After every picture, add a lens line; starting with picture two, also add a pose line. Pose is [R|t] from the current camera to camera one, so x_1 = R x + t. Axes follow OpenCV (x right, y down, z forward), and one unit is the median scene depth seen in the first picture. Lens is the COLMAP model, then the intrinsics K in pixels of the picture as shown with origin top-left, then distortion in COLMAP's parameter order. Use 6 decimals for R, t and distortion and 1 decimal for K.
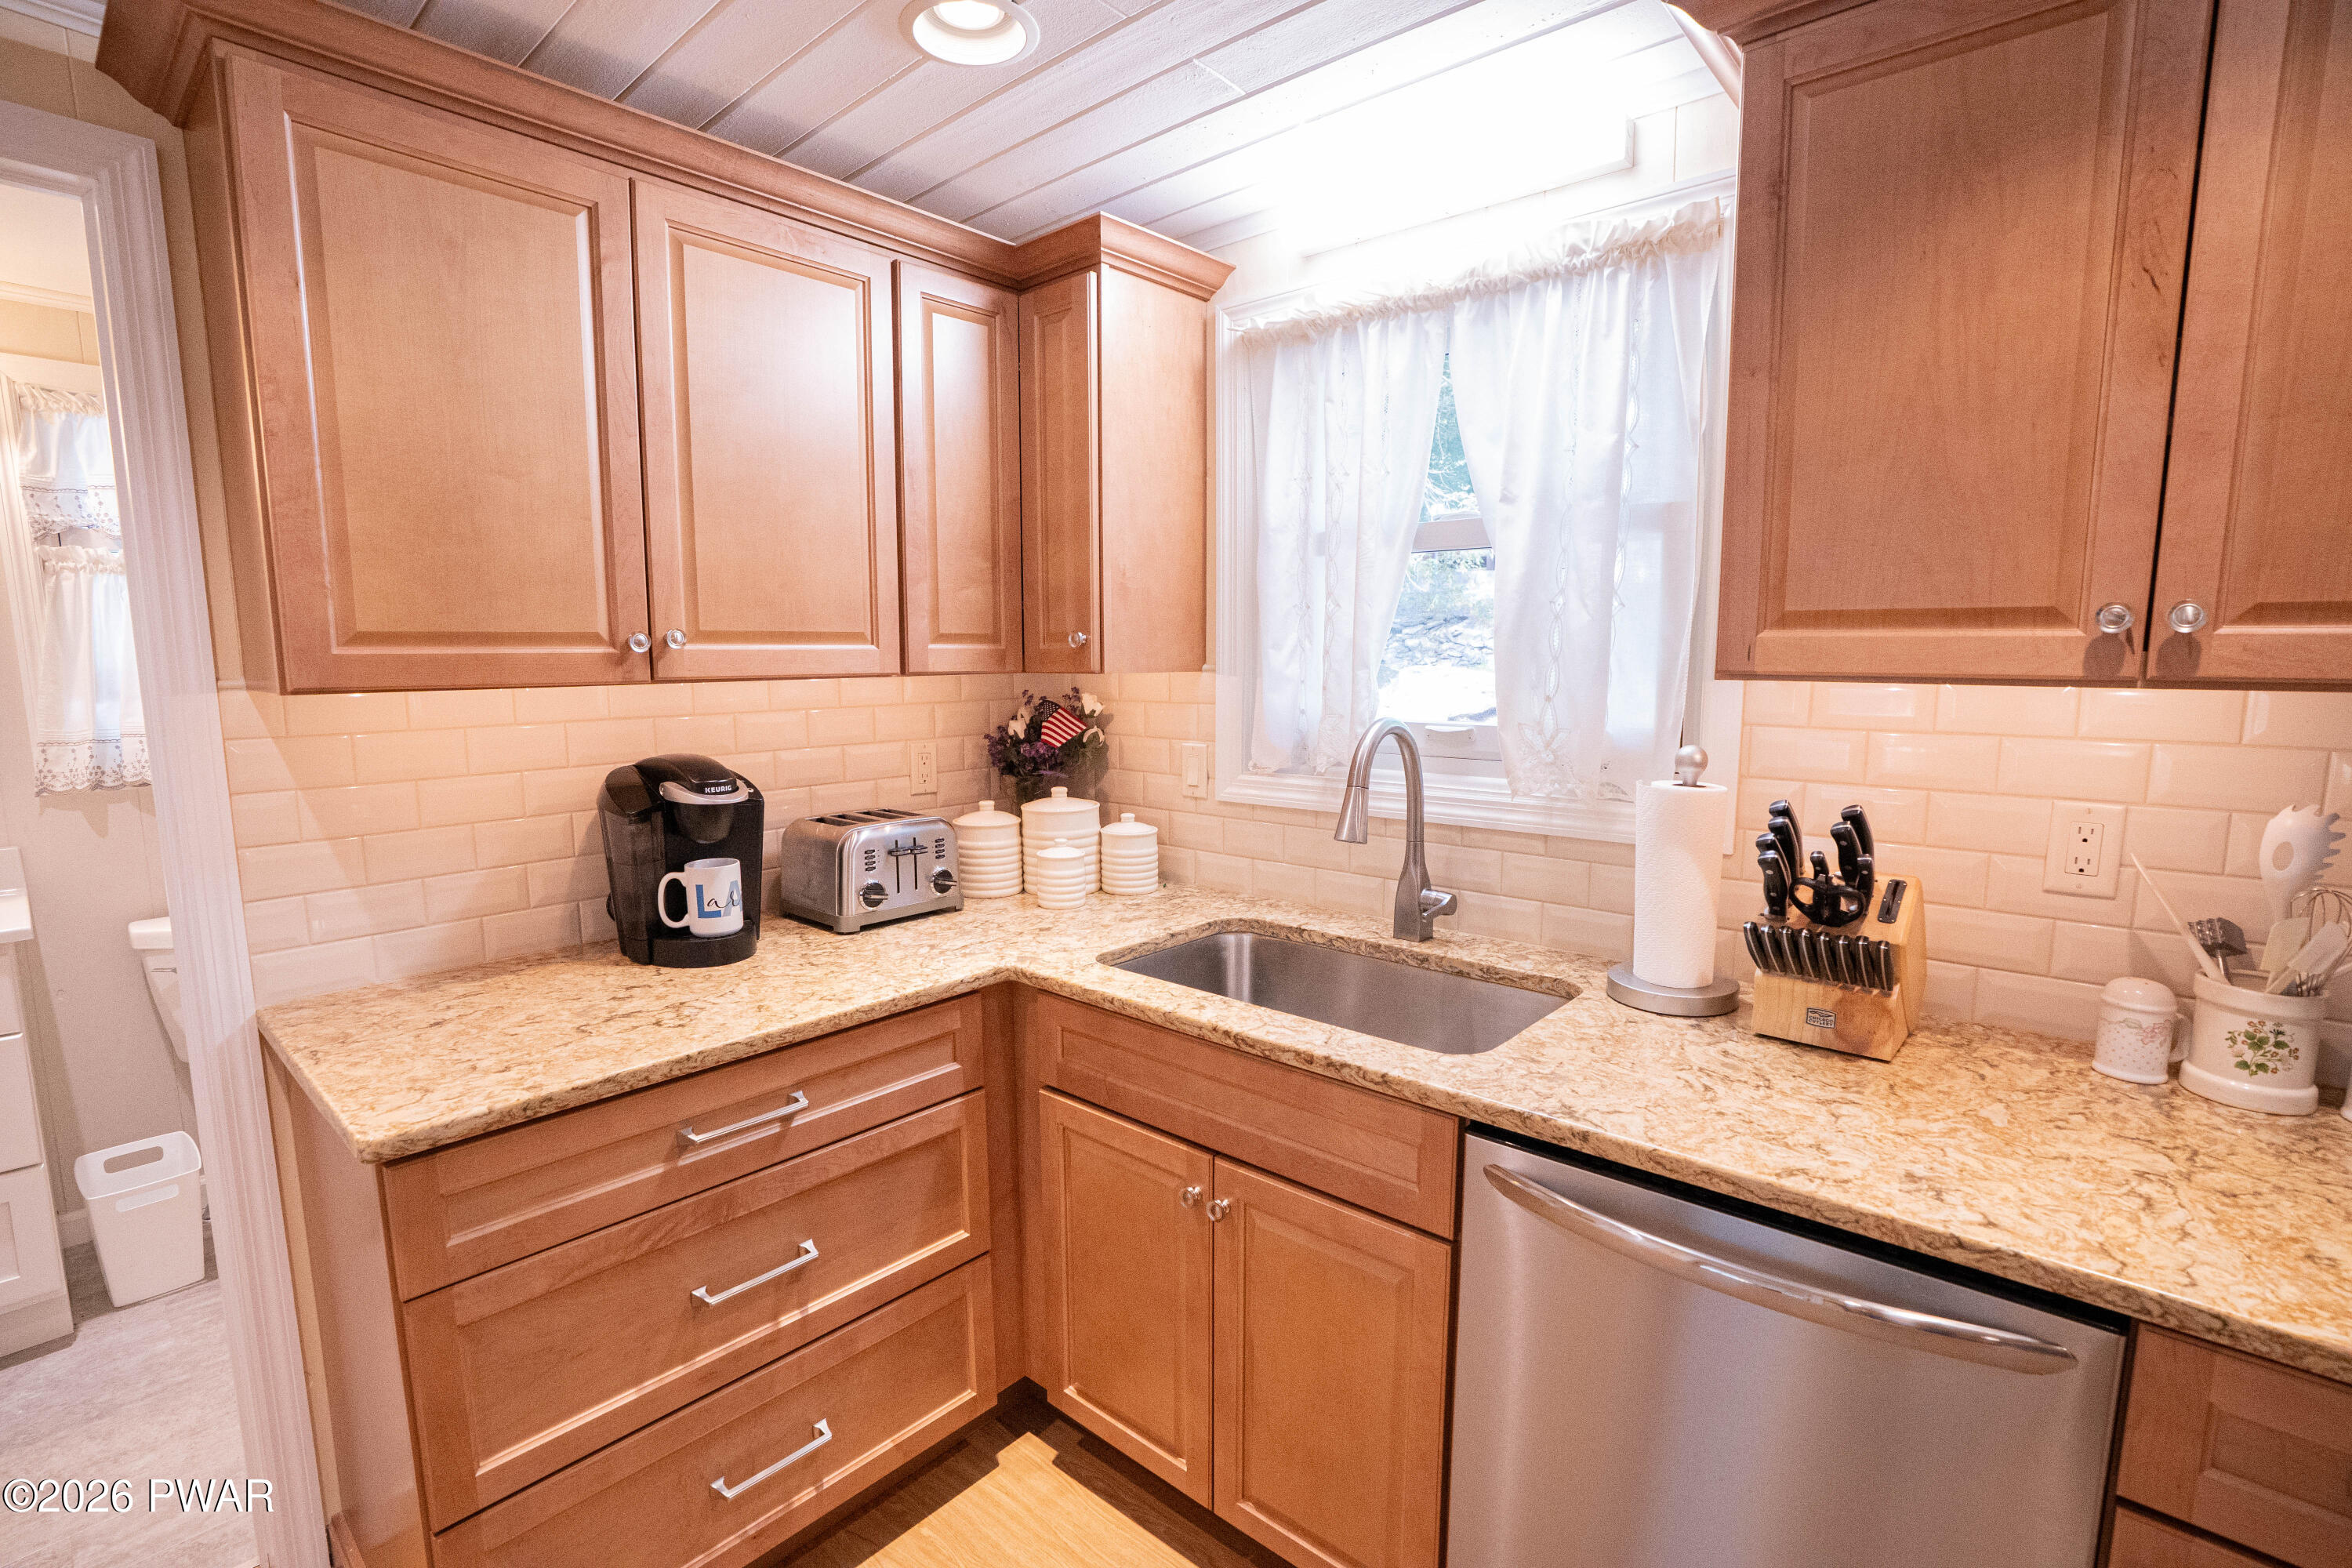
lens RADIAL K [[1087.6, 0, 1177.9], [0, 1087.6, 796.7], [0, 0, 1]] dist [-0.069910, 0.026566]
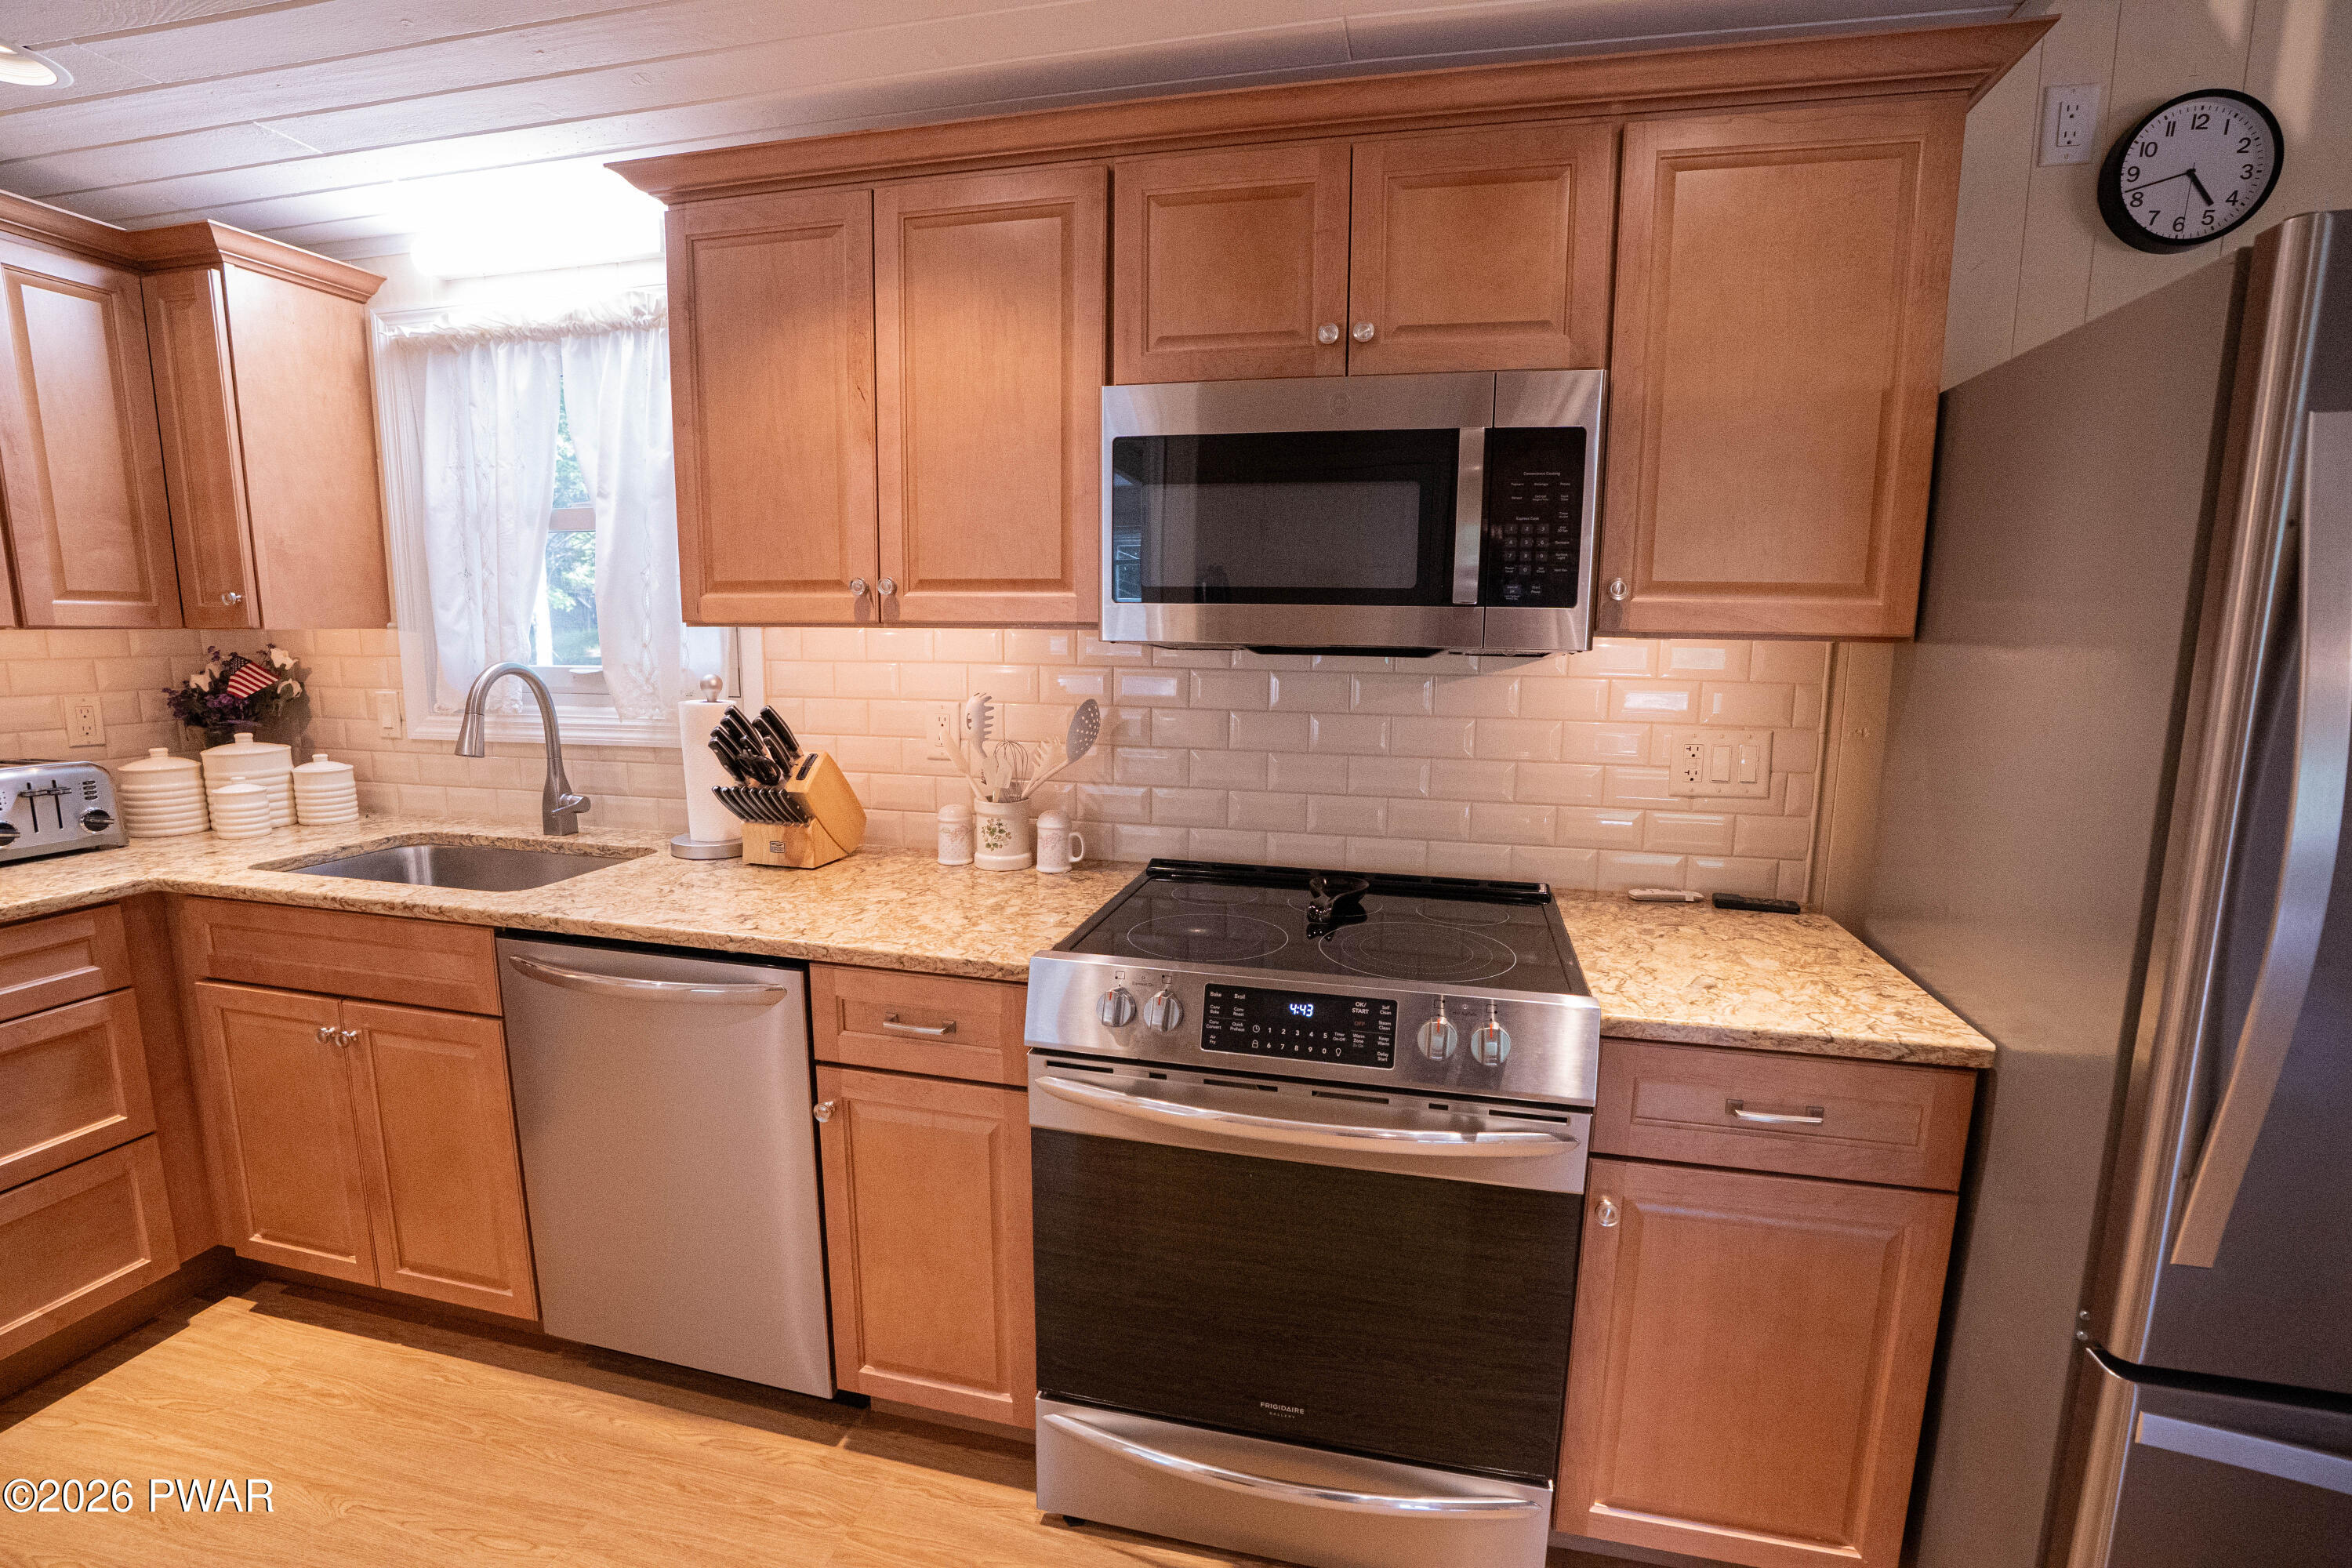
lens RADIAL K [[1087.6, 0, 1181.0], [0, 1087.6, 800.0], [0, 0, 1]] dist [-0.069910, 0.026566]
pose [[0.884279, -0.062460, 0.462762, 0.310686], [0.048761, 0.997947, 0.041521, 0.080097], [-0.464405, -0.014151, 0.885510, -0.501425]]
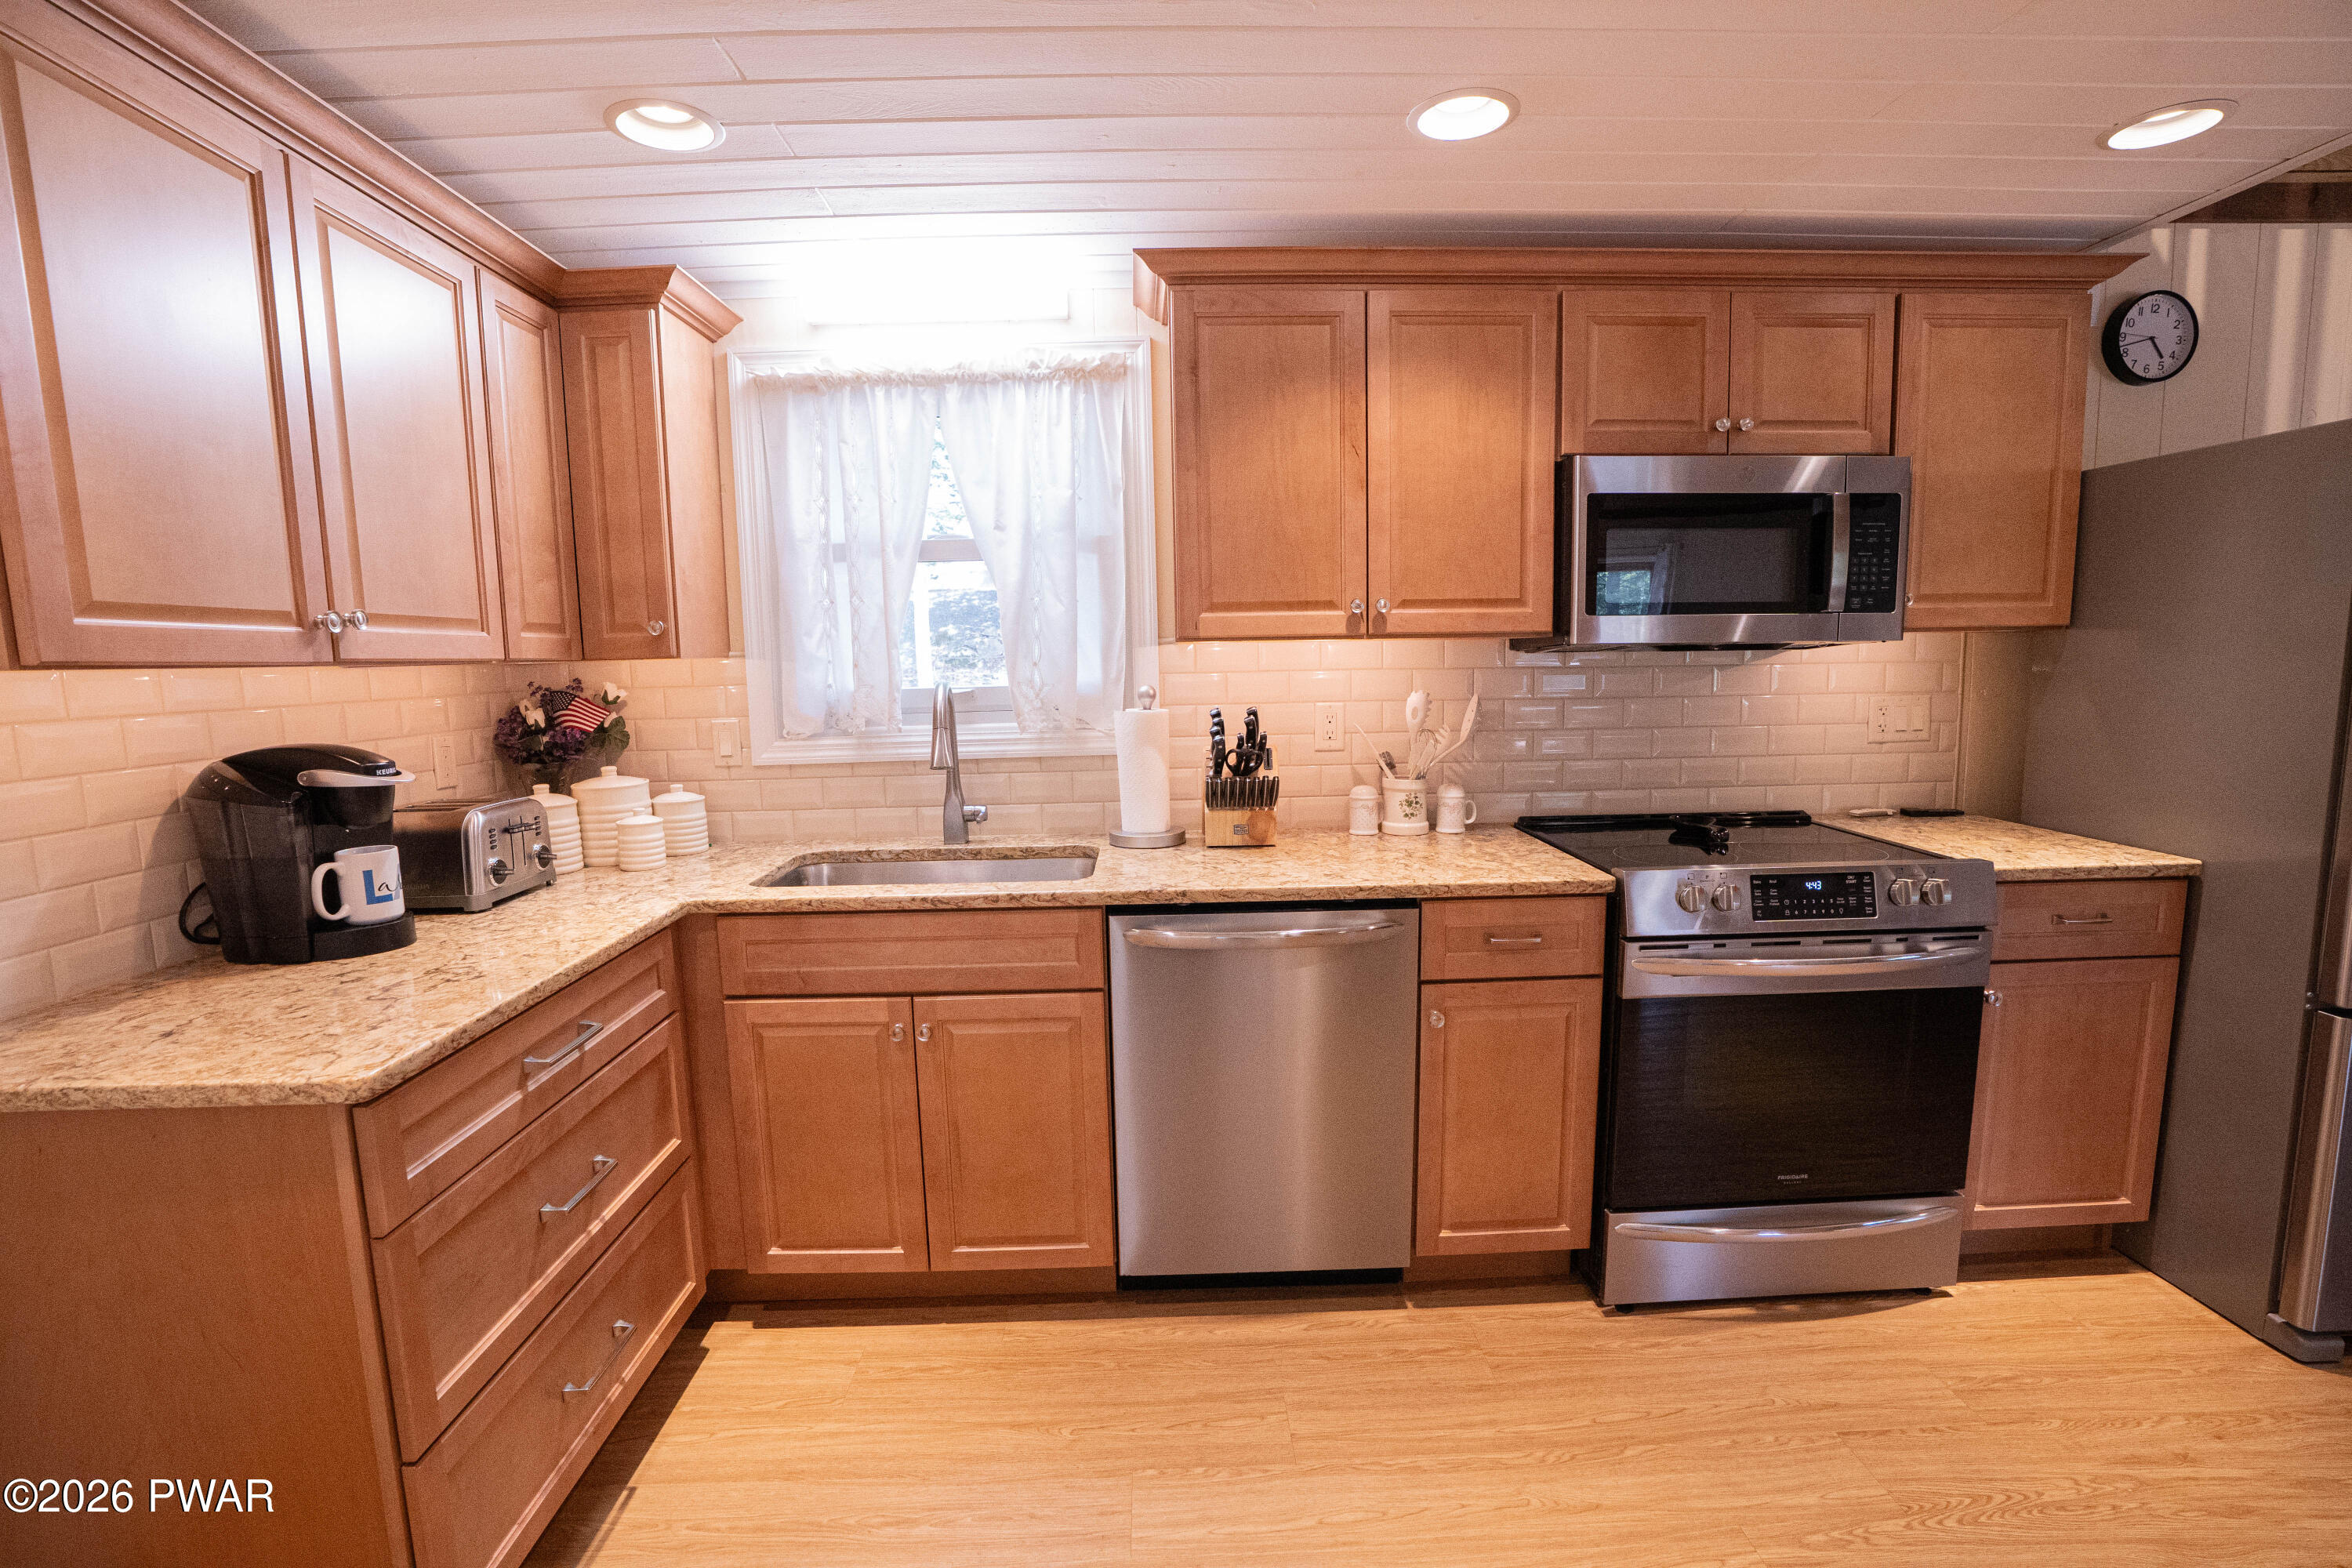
lens RADIAL K [[1087.6, 0, 1176.9], [0, 1087.6, 794.5], [0, 0, 1]] dist [-0.069910, 0.026566]
pose [[0.731314, -0.099887, 0.674687, -0.544309], [0.108490, 0.993659, 0.029514, 0.064535], [-0.673357, 0.051613, 0.737513, -0.220395]]
